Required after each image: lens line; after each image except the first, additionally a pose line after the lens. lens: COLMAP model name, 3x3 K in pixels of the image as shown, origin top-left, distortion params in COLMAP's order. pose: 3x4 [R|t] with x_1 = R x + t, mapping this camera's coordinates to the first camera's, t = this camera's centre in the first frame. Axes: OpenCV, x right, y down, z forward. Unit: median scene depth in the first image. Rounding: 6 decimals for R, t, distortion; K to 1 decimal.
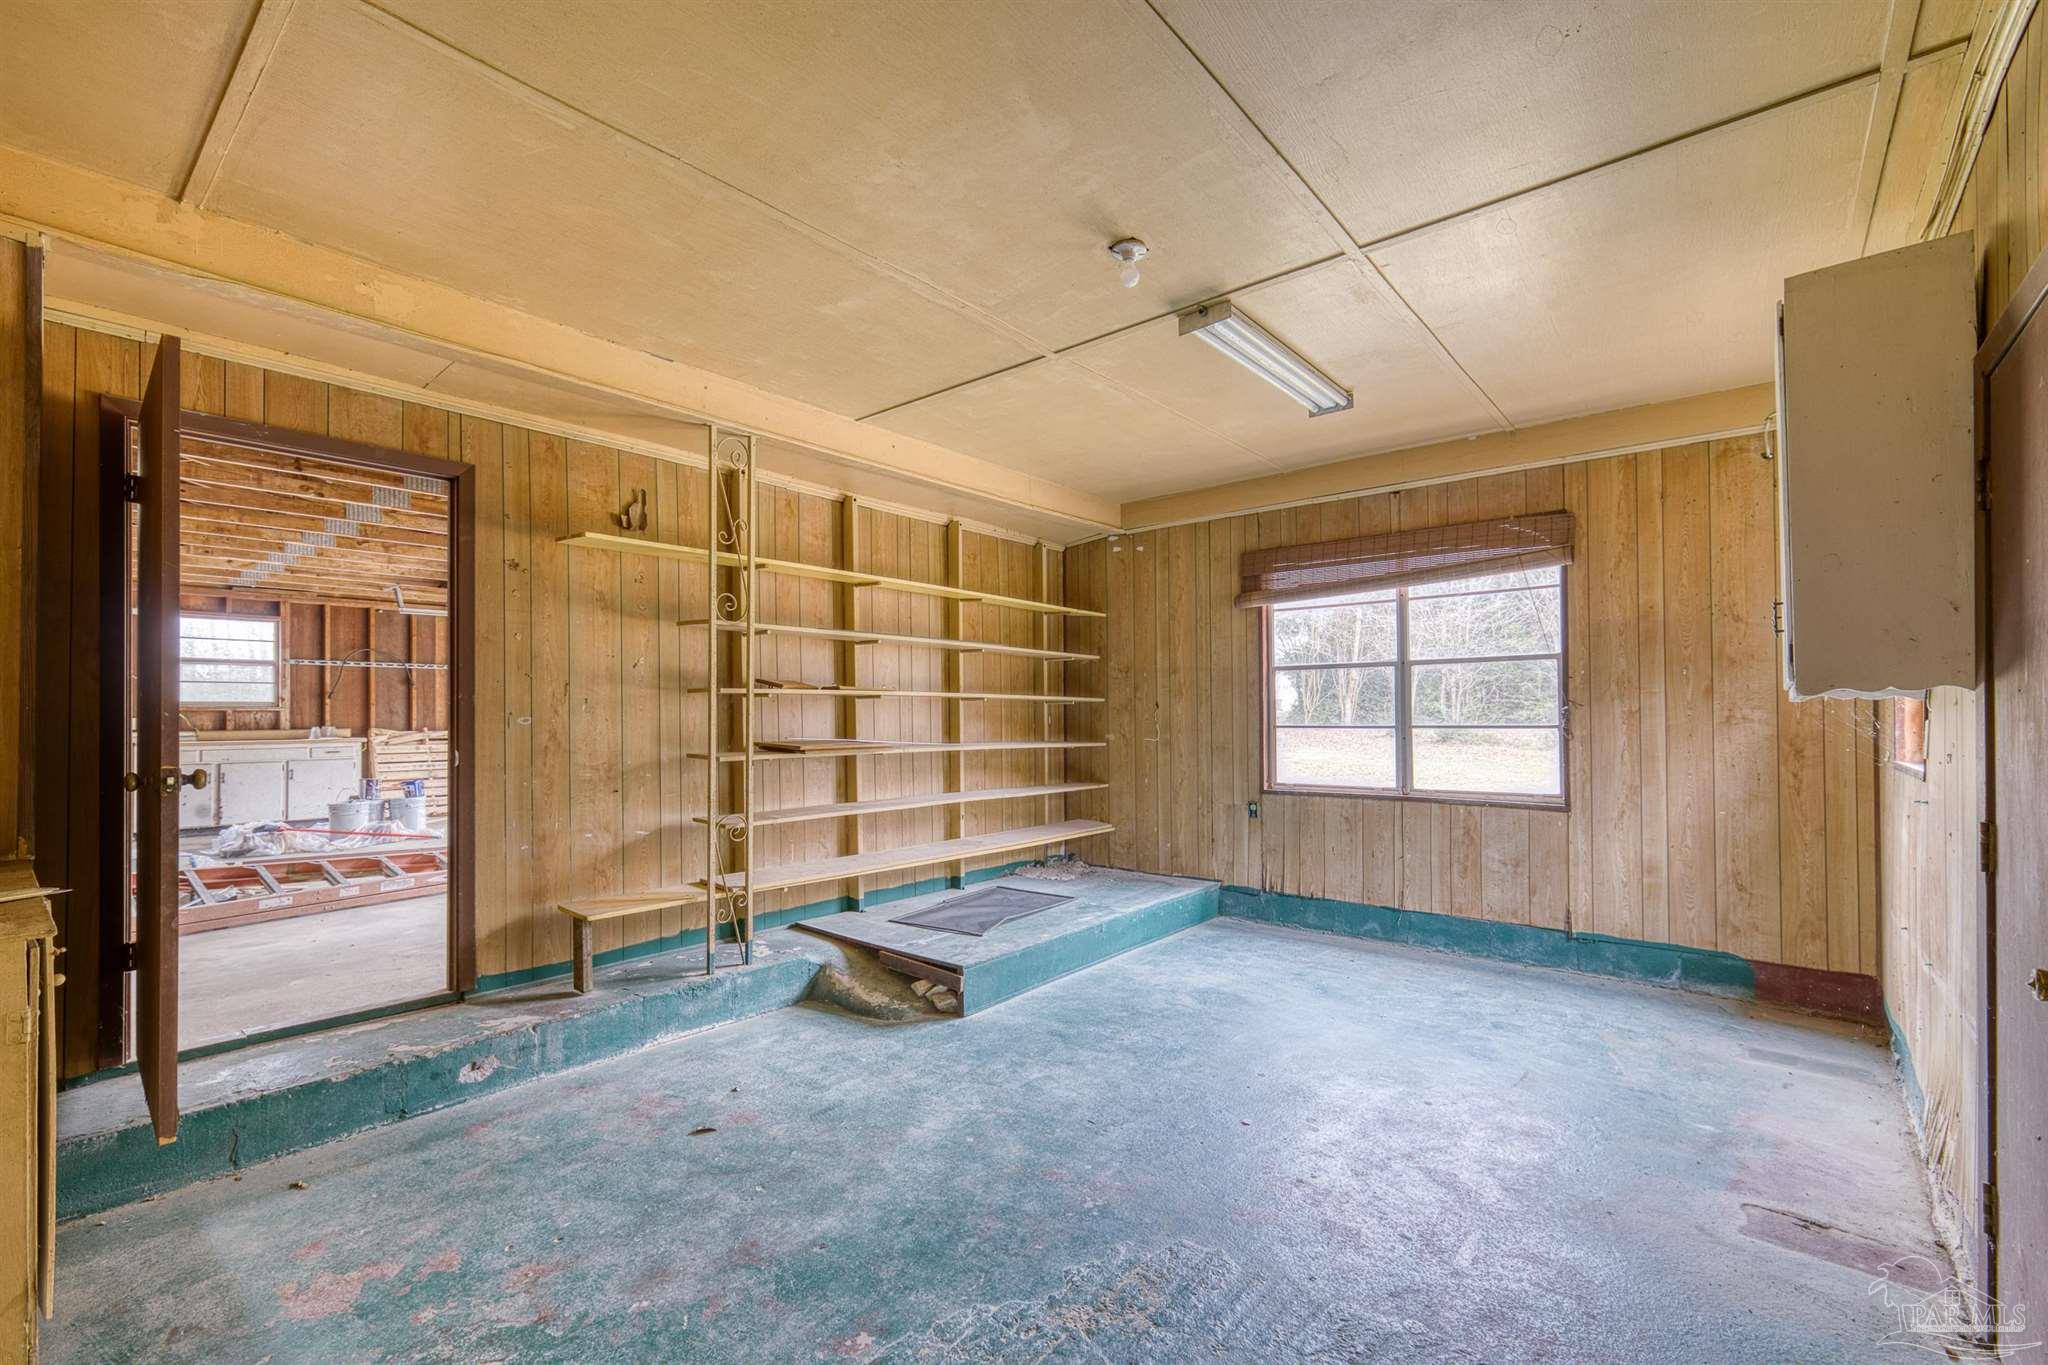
lens RADIAL K [[884.6, 0, 1016.8], [0, 884.6, 698.0], [0, 0, 1]] dist [0.003018, 0.000349]
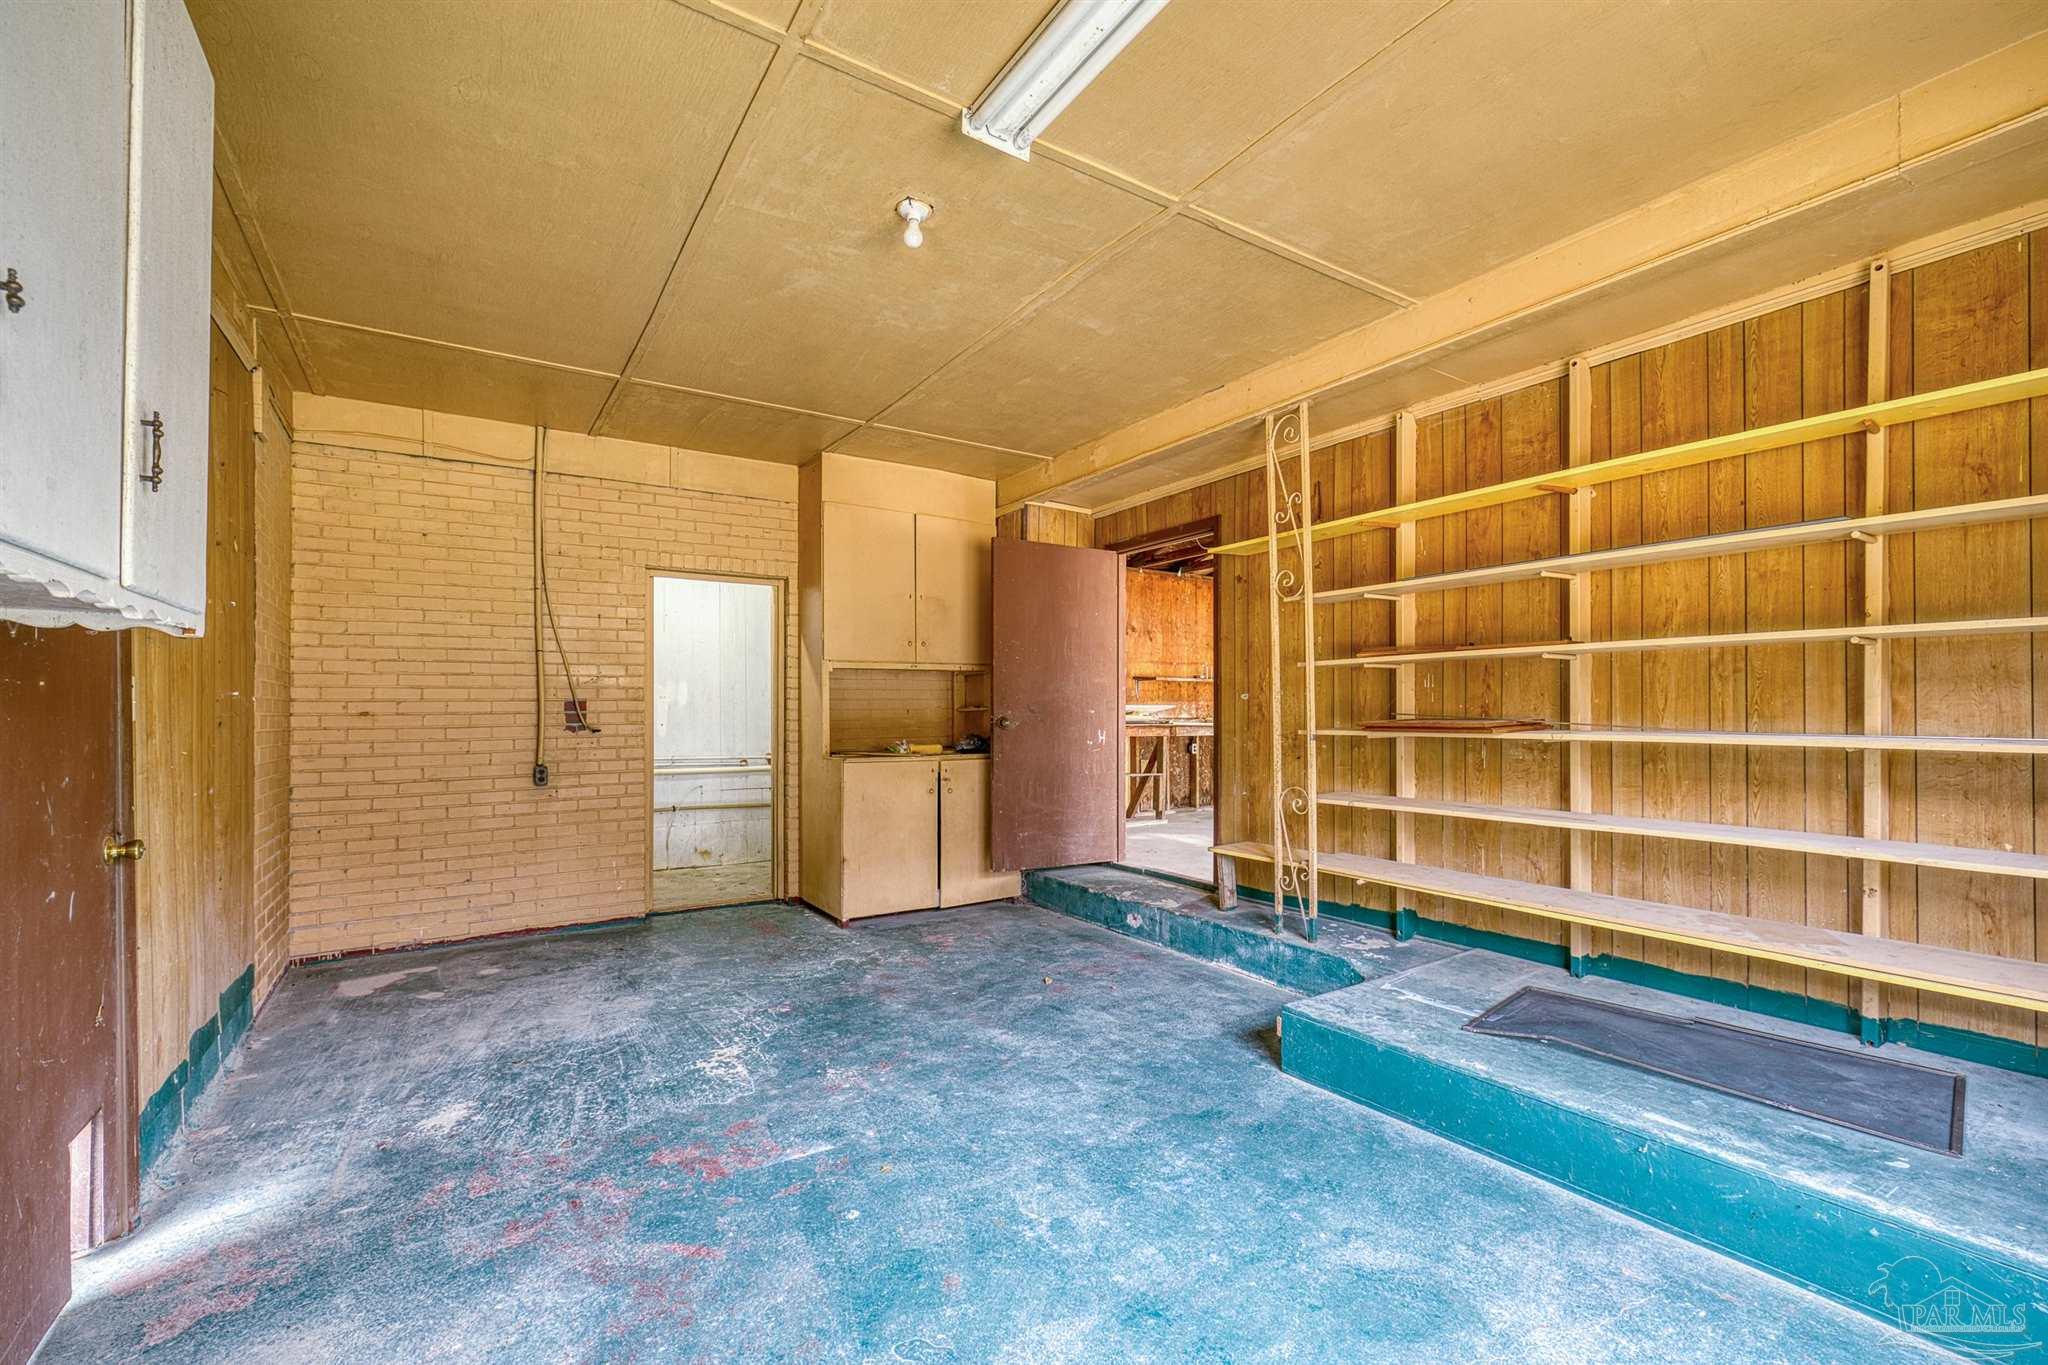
lens RADIAL K [[884.6, 0, 1018.1], [0, 884.6, 698.8], [0, 0, 1]] dist [0.003018, 0.000349]
pose [[-0.295269, -0.010536, -0.955356, 0.902551], [0.023715, 0.999550, -0.018353, 0.051427], [0.955120, -0.028075, -0.294887, 1.218312]]
